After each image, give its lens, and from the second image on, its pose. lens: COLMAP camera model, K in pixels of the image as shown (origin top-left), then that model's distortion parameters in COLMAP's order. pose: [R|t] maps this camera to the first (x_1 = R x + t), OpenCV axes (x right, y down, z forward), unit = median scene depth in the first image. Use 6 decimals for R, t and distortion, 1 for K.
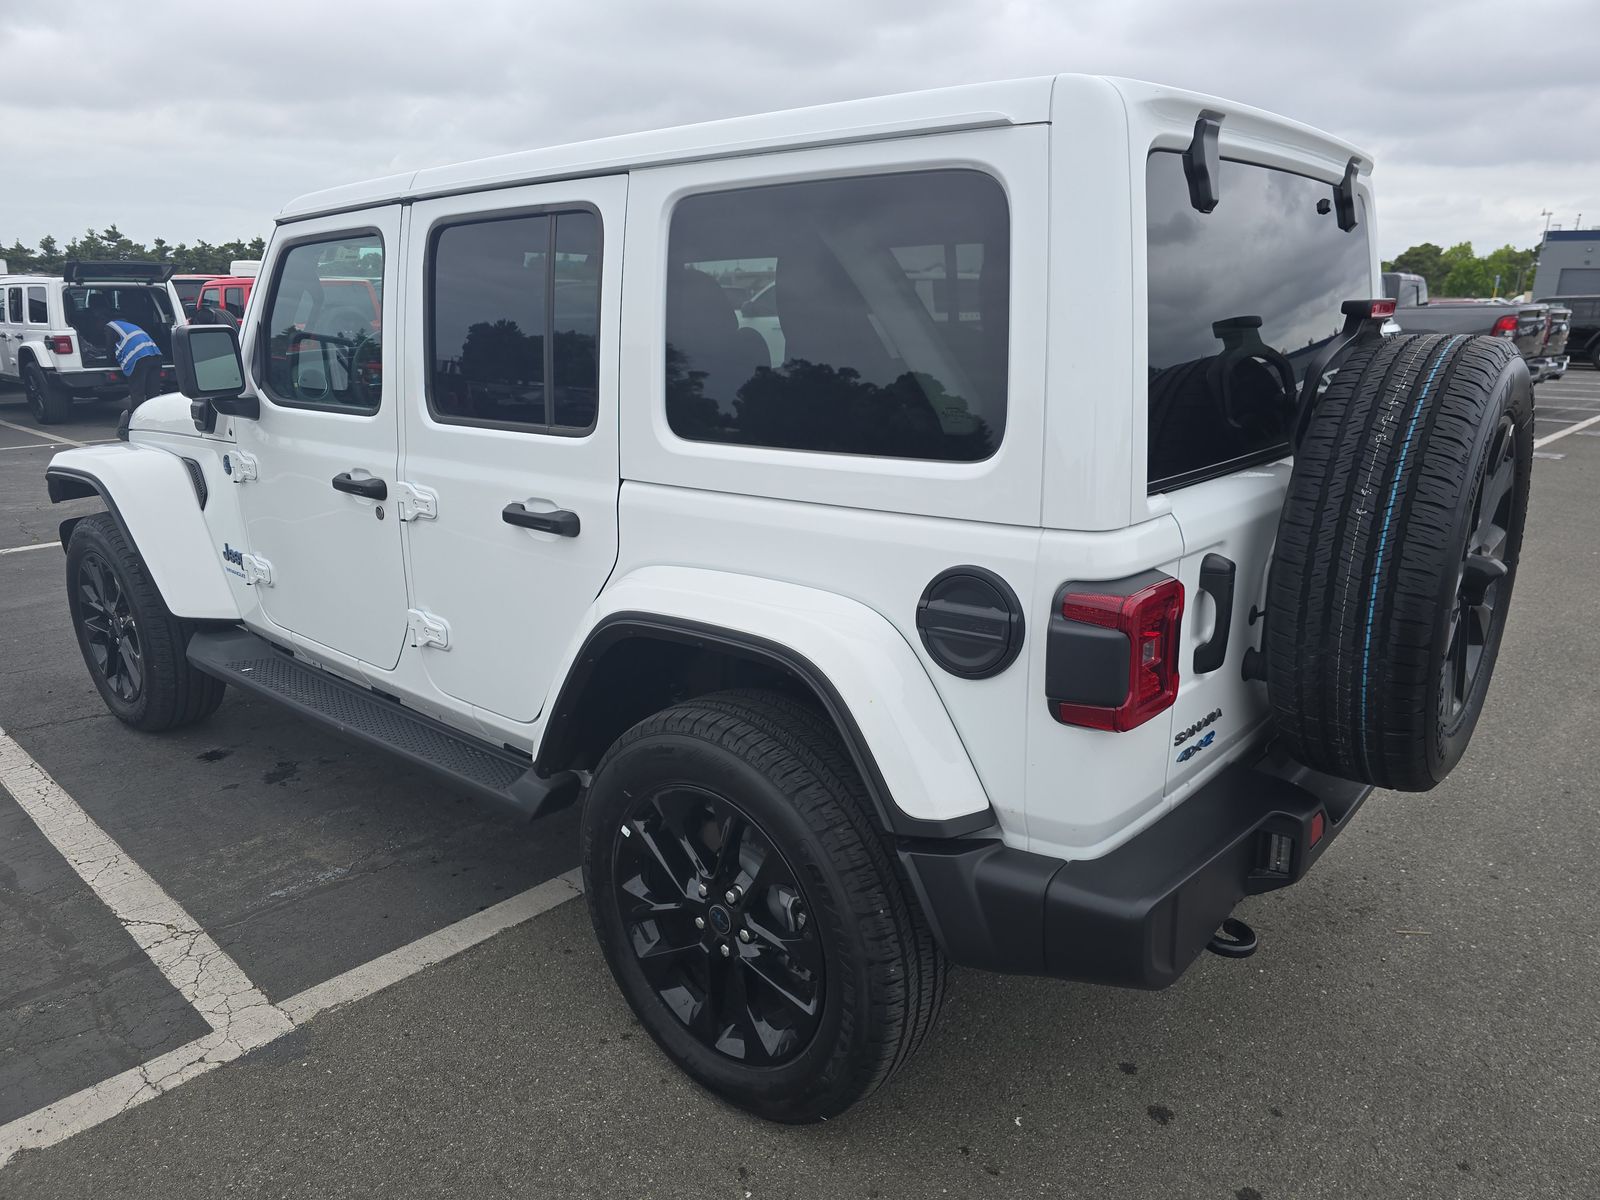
lens RADIAL K [[1098.1, 0, 810.9], [0, 1098.1, 595.9], [0, 0, 1]] dist [0.064421, -0.056074]
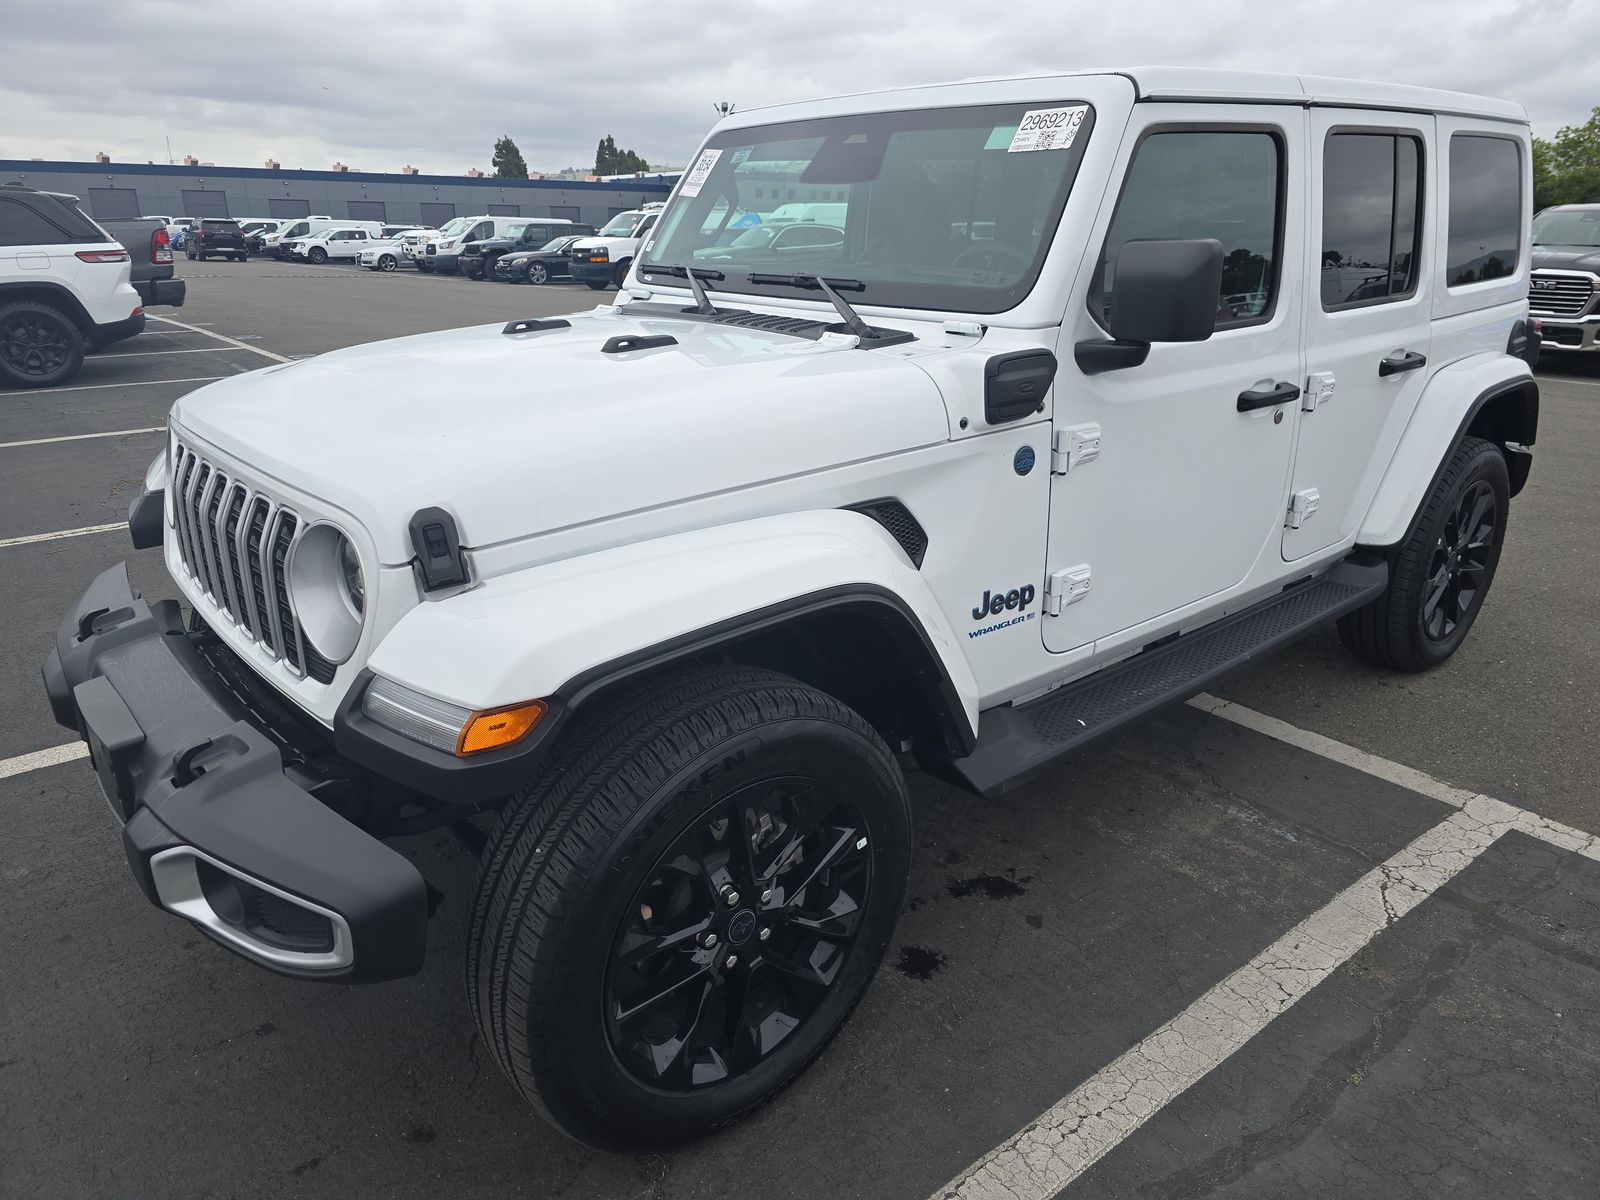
lens RADIAL K [[1098.1, 0, 810.9], [0, 1098.1, 595.9], [0, 0, 1]] dist [0.064421, -0.056074]
pose [[0.136010, -0.324724, 0.935979, -1.357583], [0.256238, 0.924141, 0.283382, -0.300382], [-0.956997, 0.201291, 0.208899, 1.150737]]
